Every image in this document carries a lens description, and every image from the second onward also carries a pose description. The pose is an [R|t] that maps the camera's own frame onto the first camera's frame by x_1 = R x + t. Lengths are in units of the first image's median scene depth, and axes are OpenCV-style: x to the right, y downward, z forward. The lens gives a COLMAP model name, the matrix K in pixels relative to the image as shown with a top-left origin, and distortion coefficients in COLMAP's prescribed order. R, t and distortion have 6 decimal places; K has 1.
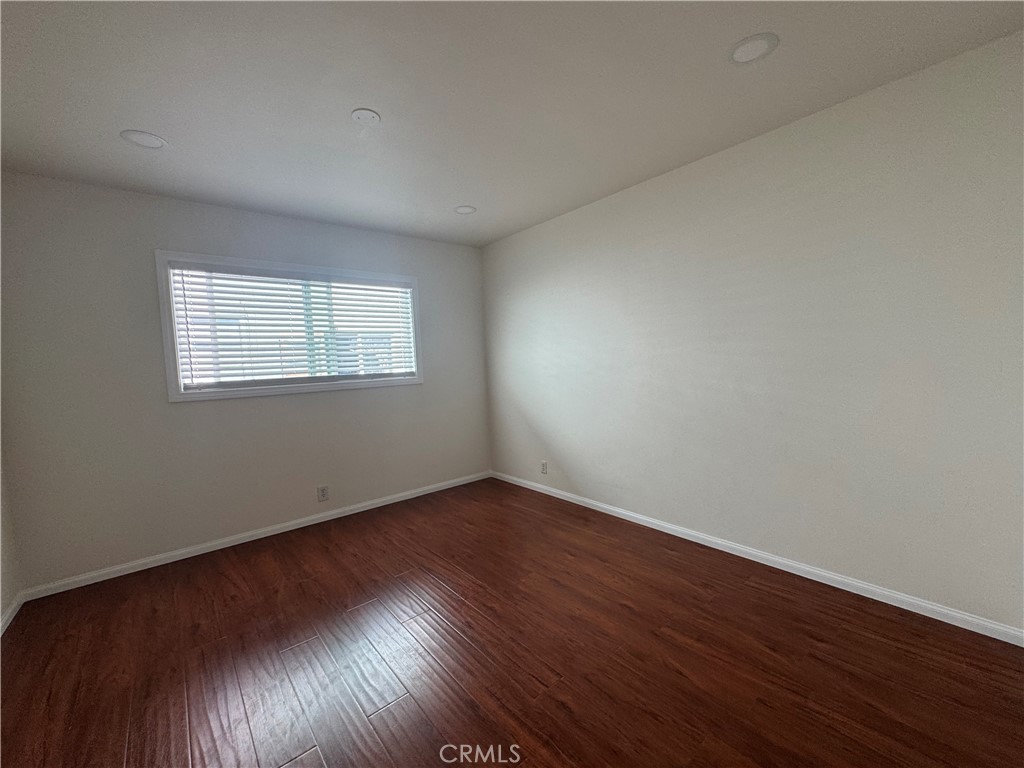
lens RADIAL K [[410.6, 0, 508.4], [0, 410.6, 382.9], [0, 0, 1]] dist [0.000262, -0.000417]
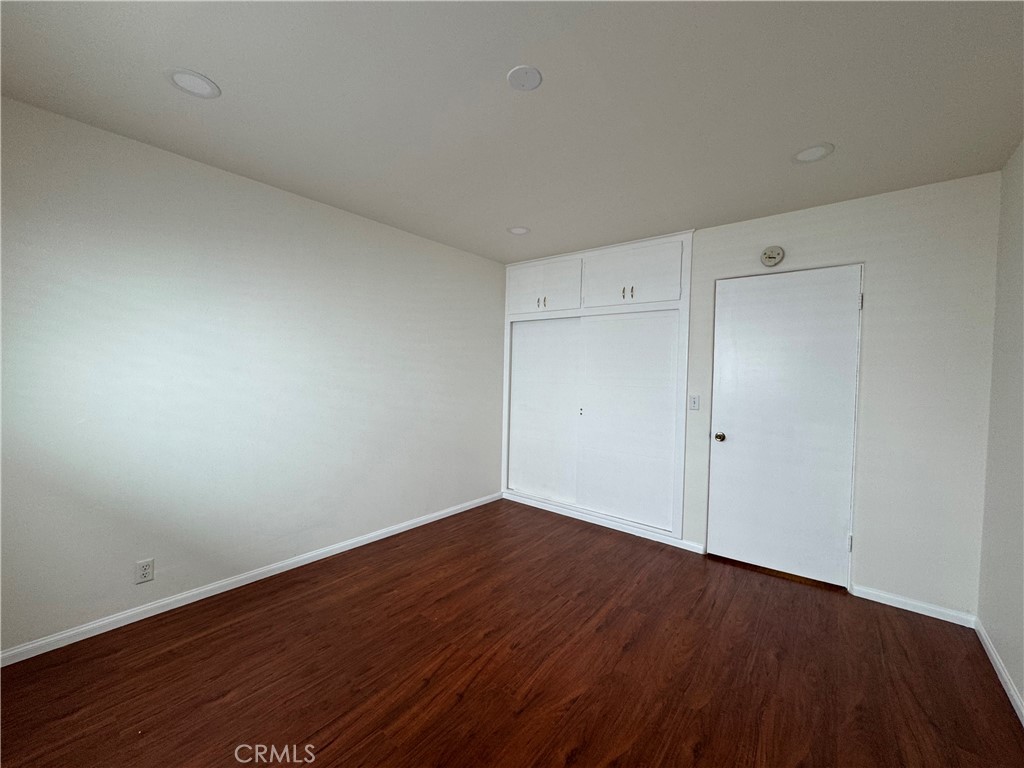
lens RADIAL K [[410.6, 0, 509.8], [0, 410.6, 386.7], [0, 0, 1]] dist [0.000262, -0.000417]
pose [[-0.188566, 0.011222, 0.981996, -0.736626], [0.047232, 0.998881, -0.002345, -0.028418], [-0.980924, 0.045939, -0.188885, 0.793915]]
